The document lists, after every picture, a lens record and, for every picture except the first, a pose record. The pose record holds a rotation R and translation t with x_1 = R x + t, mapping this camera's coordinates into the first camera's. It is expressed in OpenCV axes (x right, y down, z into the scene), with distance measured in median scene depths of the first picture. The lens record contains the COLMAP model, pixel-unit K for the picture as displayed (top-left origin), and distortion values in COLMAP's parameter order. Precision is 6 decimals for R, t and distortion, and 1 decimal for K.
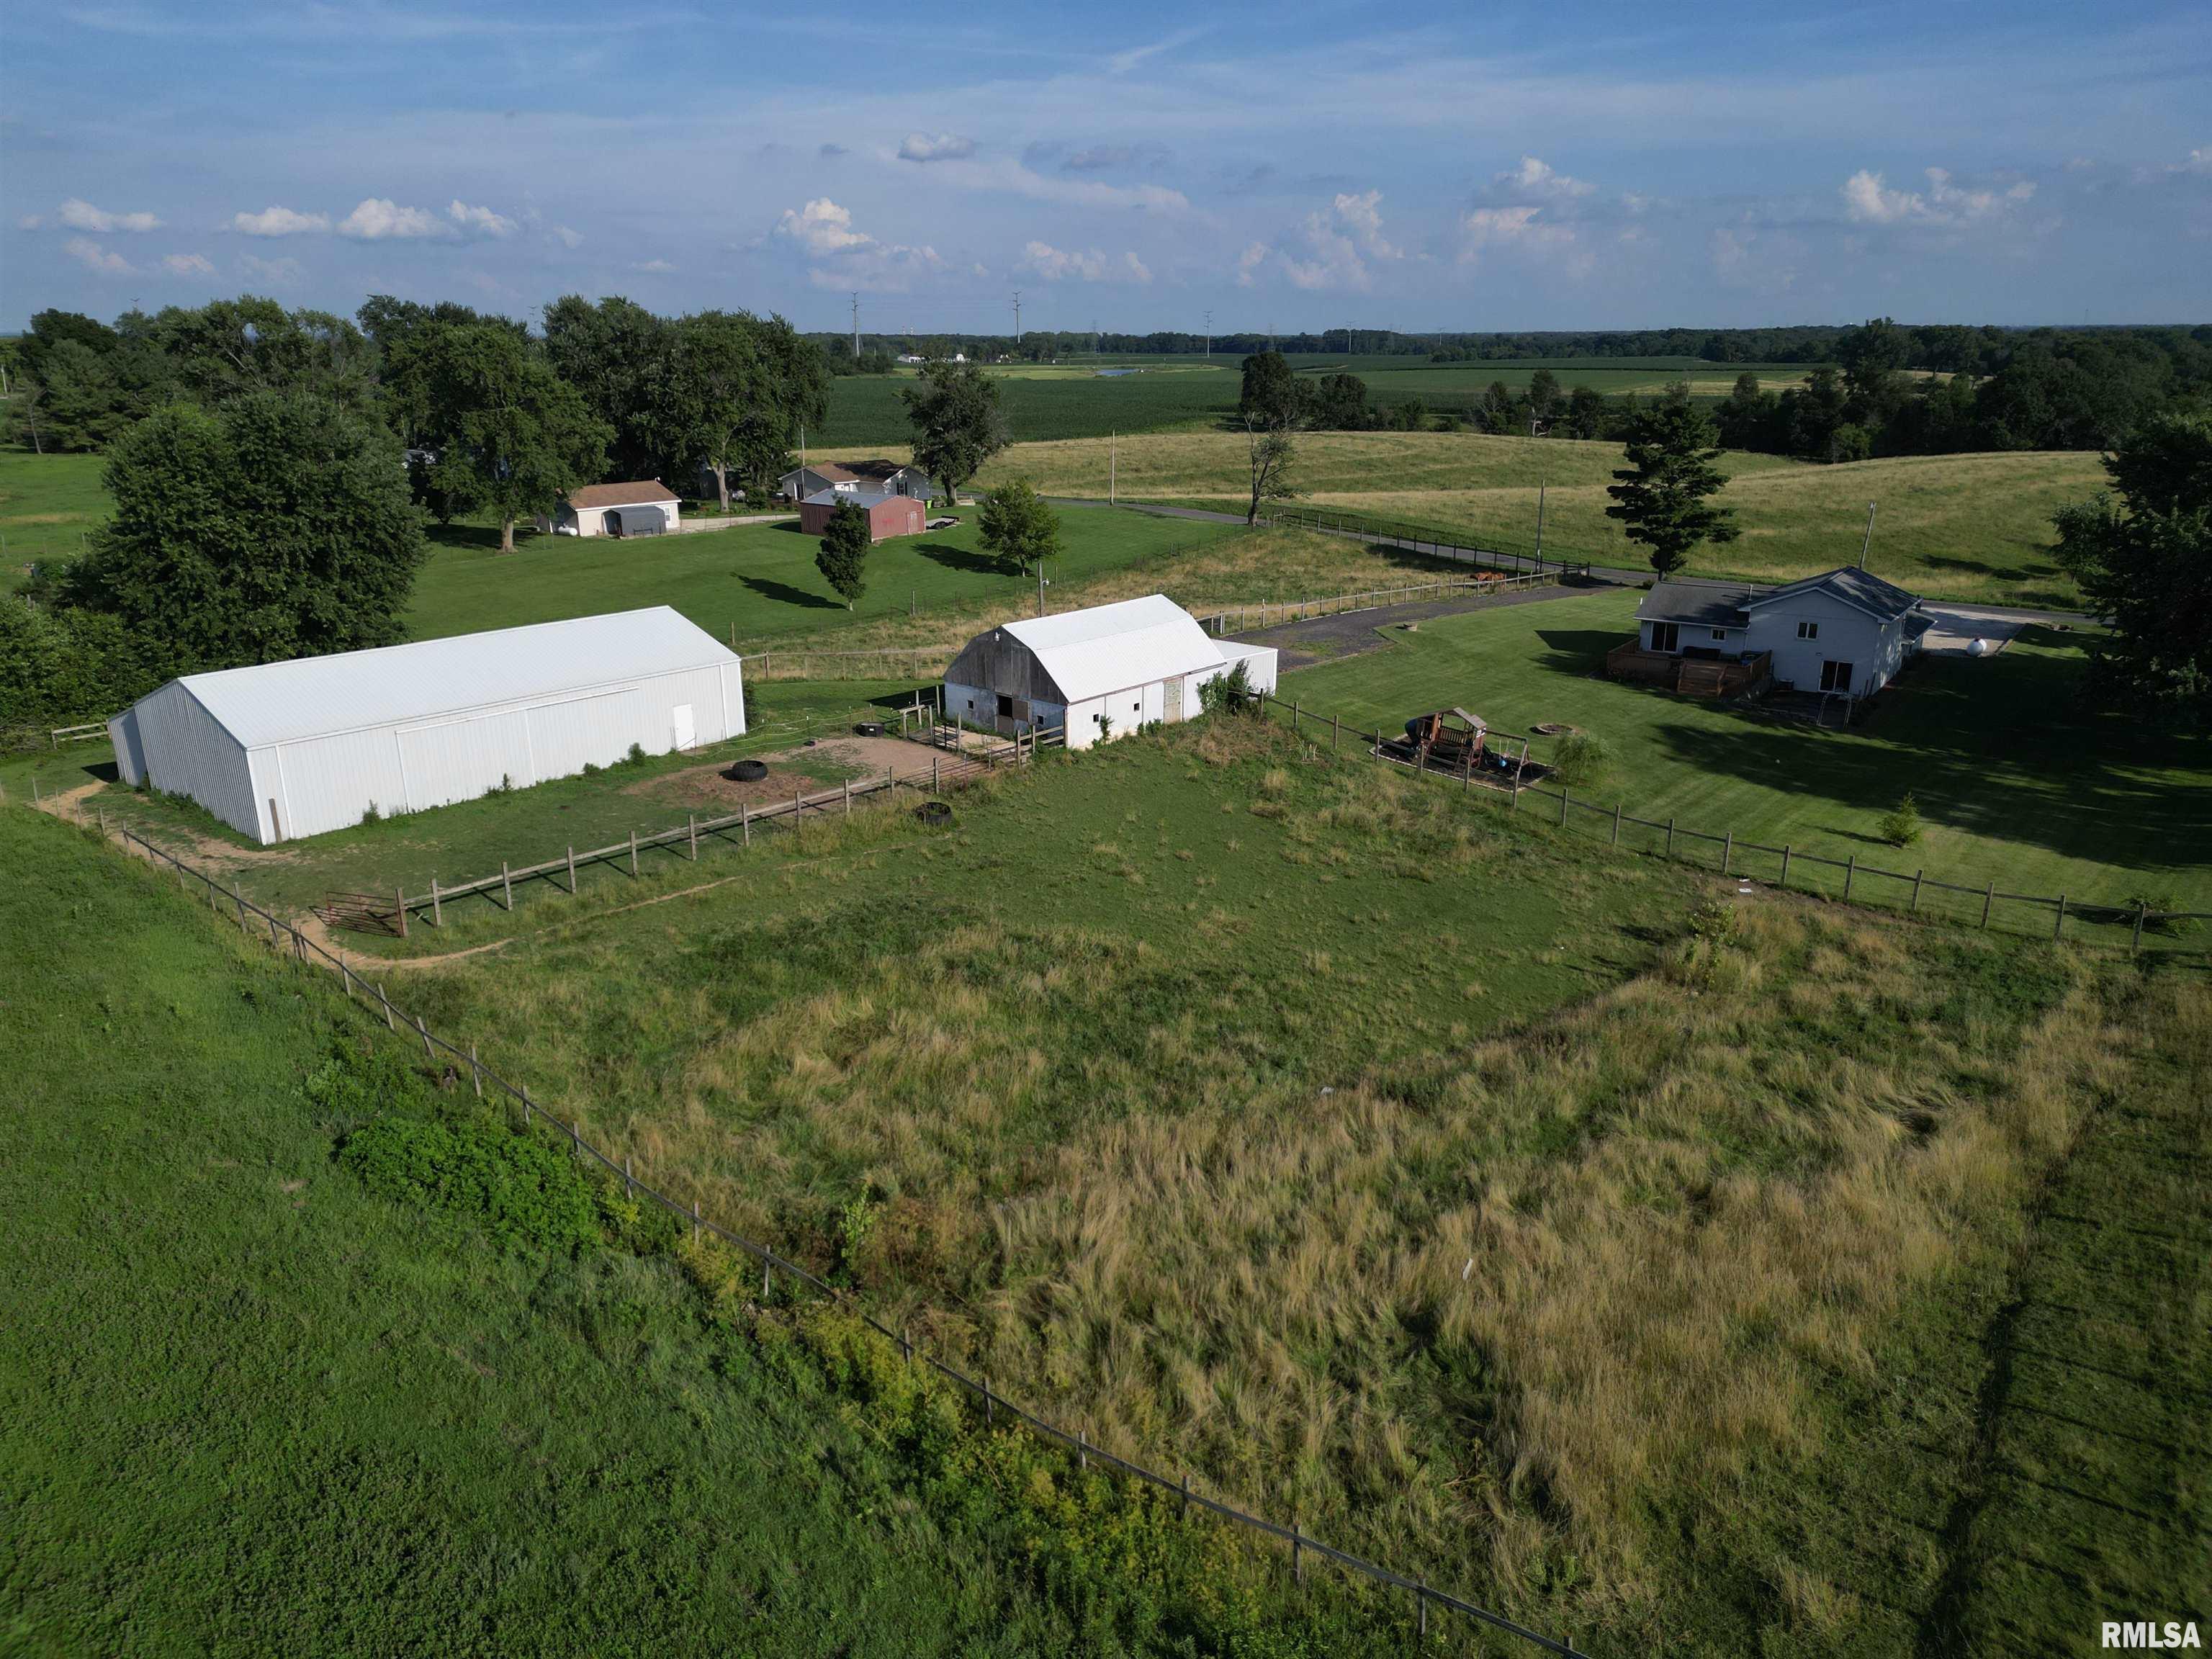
lens RADIAL K [[1534.6, 0, 1102.8], [0, 1534.6, 827.1], [0, 0, 1]] dist [0.100219, -0.109853]
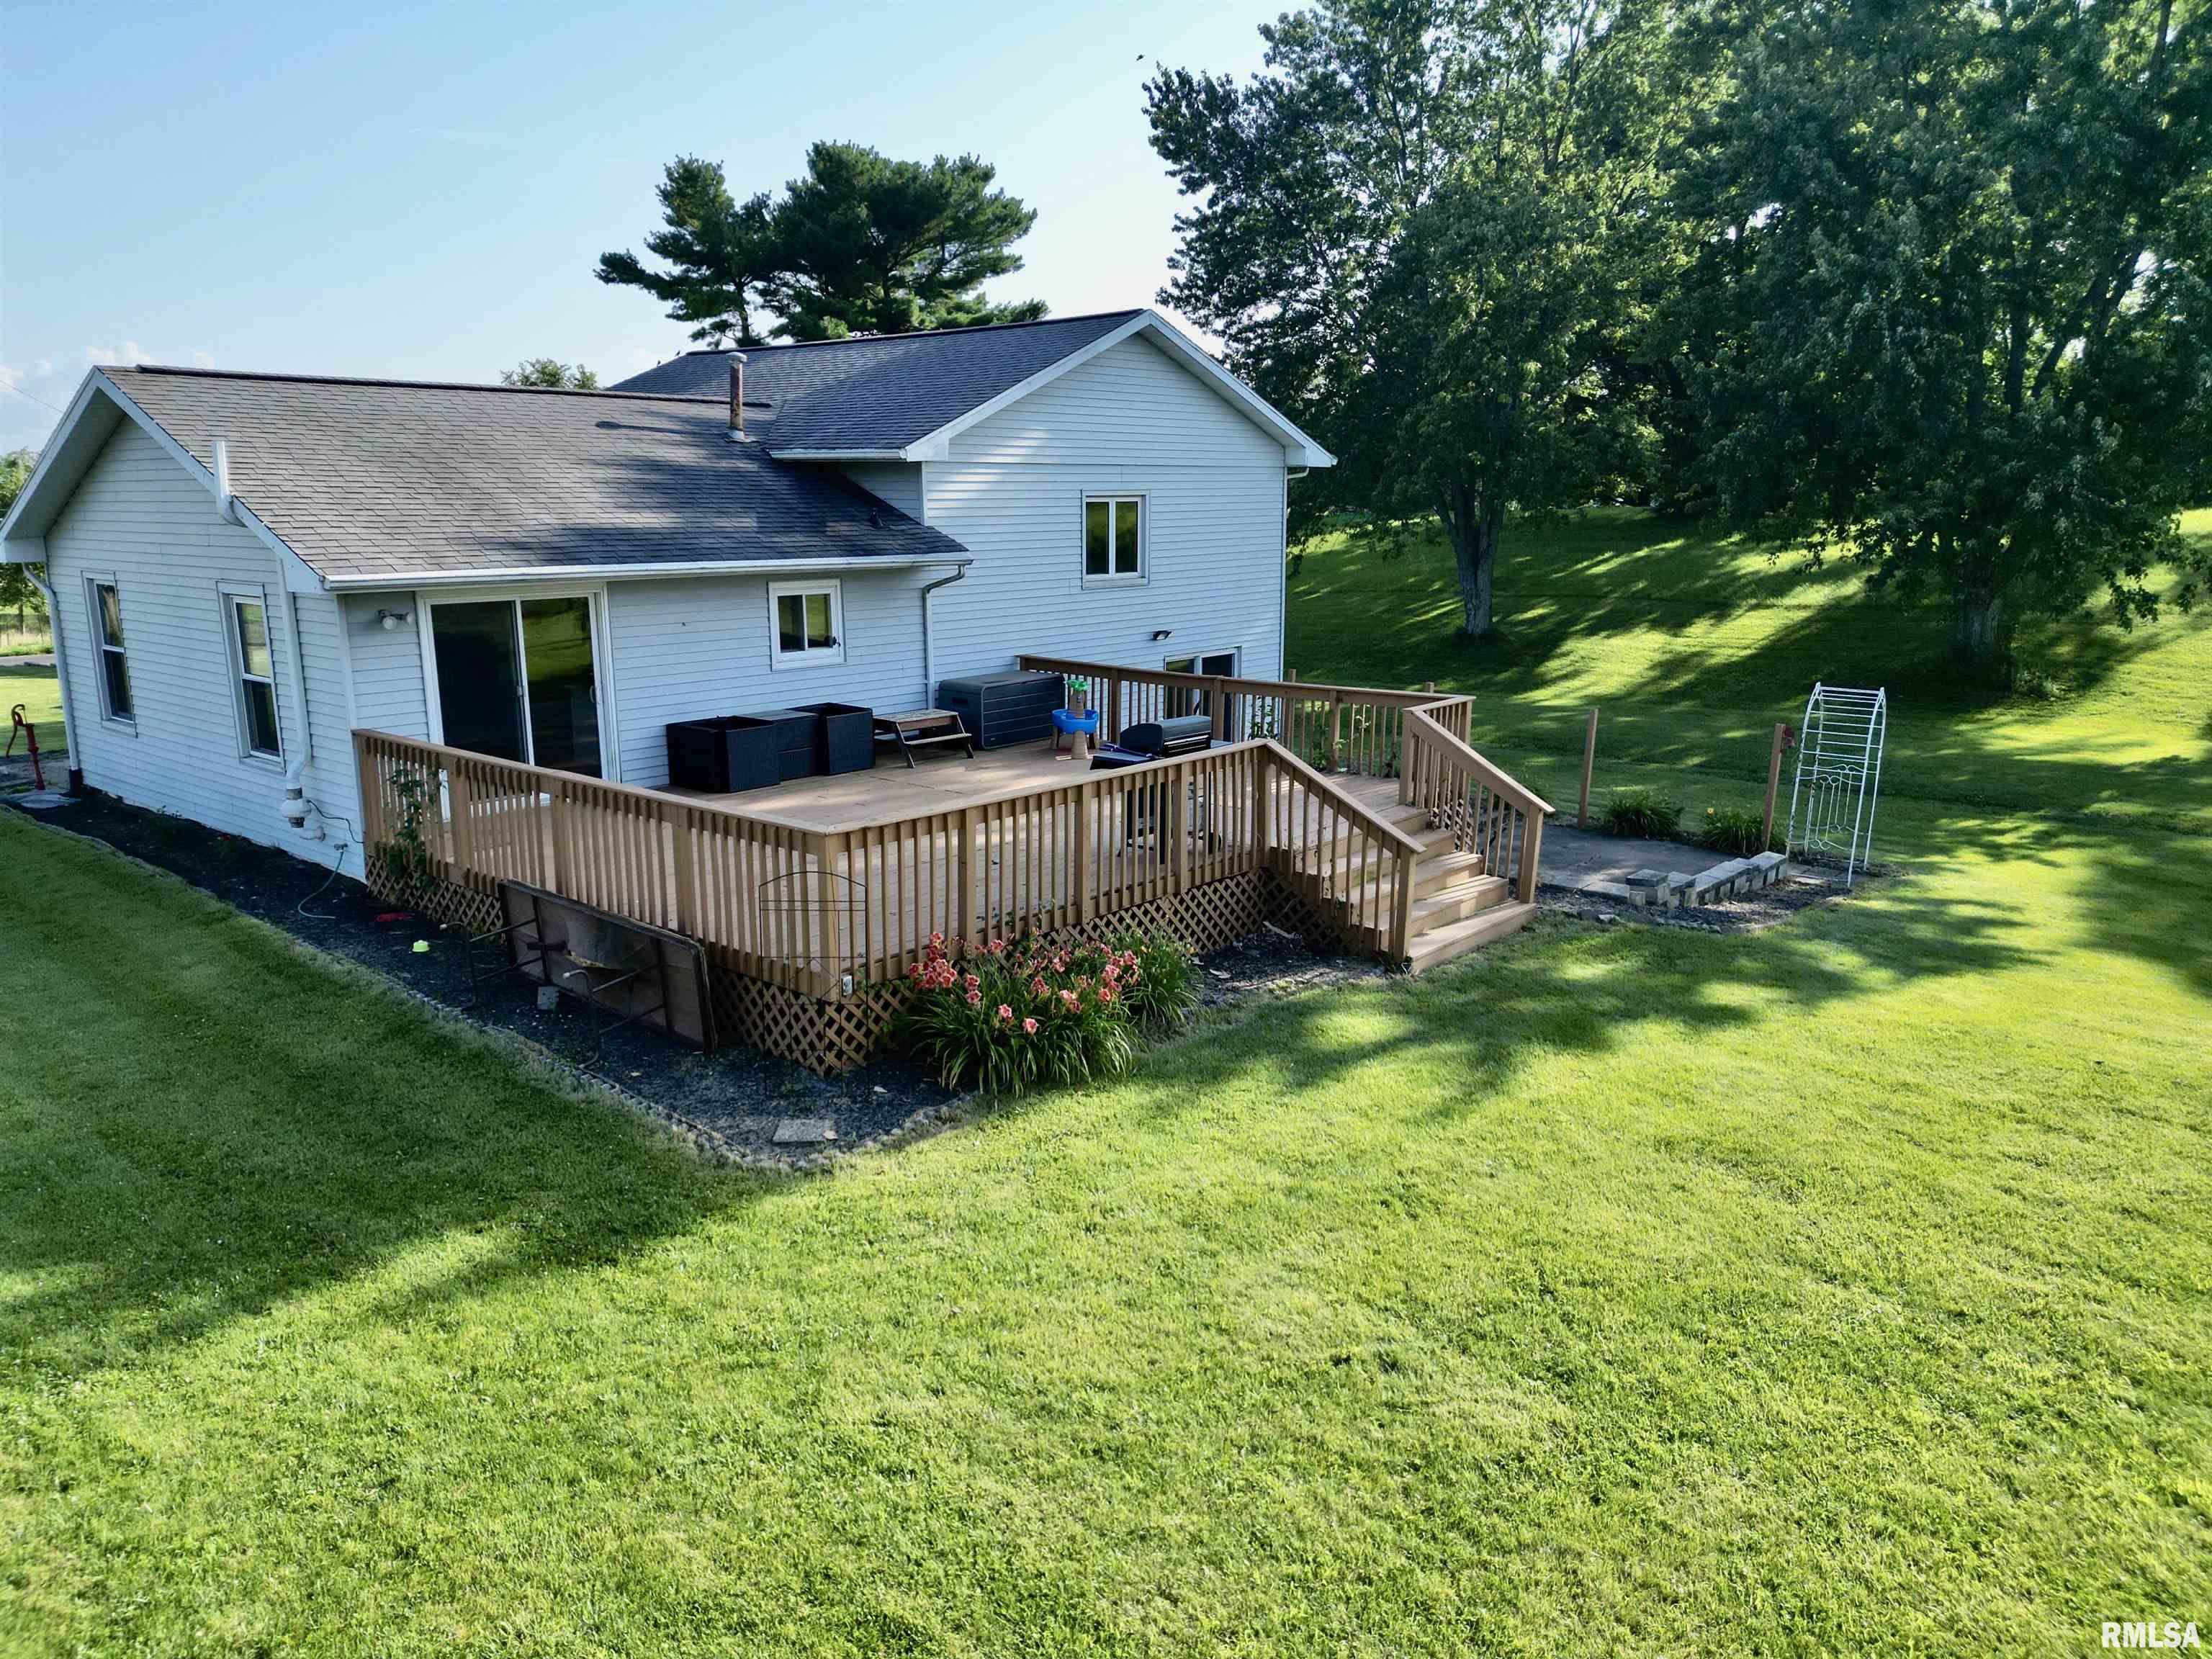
lens RADIAL K [[1534.6, 0, 1102.8], [0, 1534.6, 827.1], [0, 0, 1]] dist [0.100219, -0.109853]
pose [[0.100347, -0.205023, 0.973599, 0.313042], [0.303559, 0.938191, 0.166280, -0.162341], [-0.947514, 0.278859, 0.156381, 1.280631]]
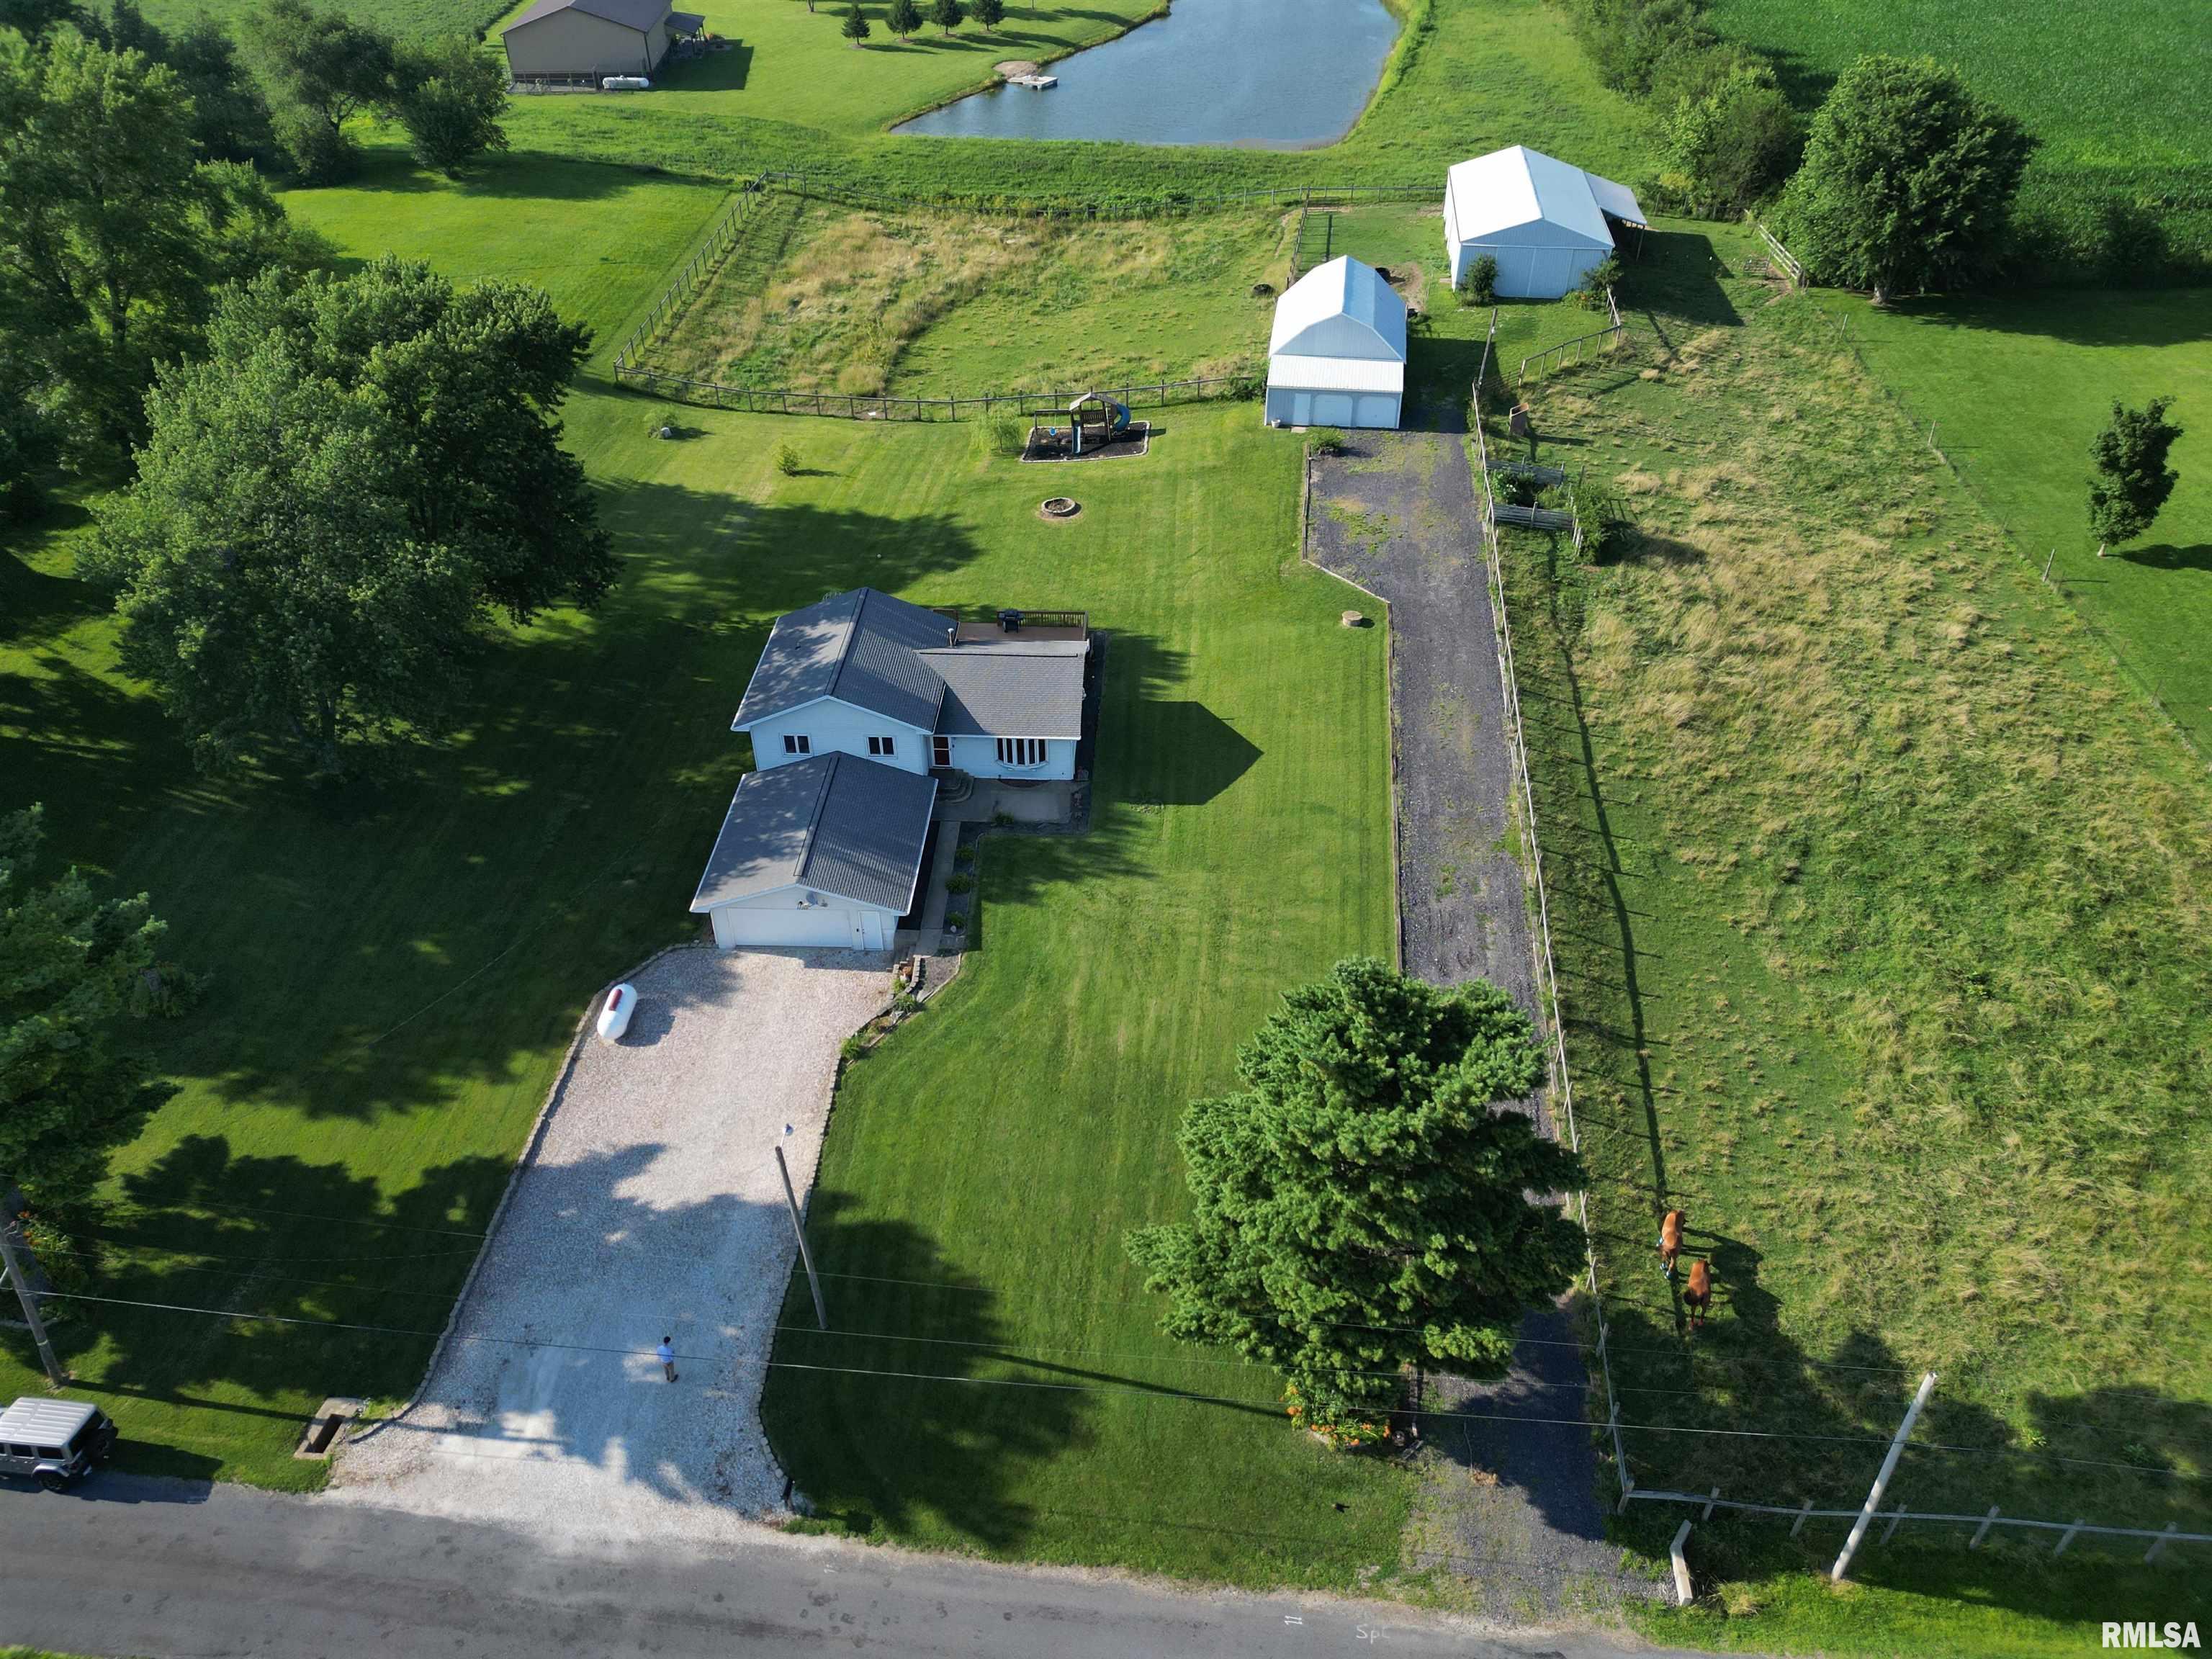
lens RADIAL K [[1535.9, 0, 1097.6], [0, 1535.9, 827.0], [0, 0, 1]] dist [0.116091, -0.177031]
pose [[-0.836250, 0.330981, -0.437193, 0.939936], [-0.162098, 0.612446, 0.773715, -0.887403], [0.523842, 0.717887, -0.458506, 1.920046]]
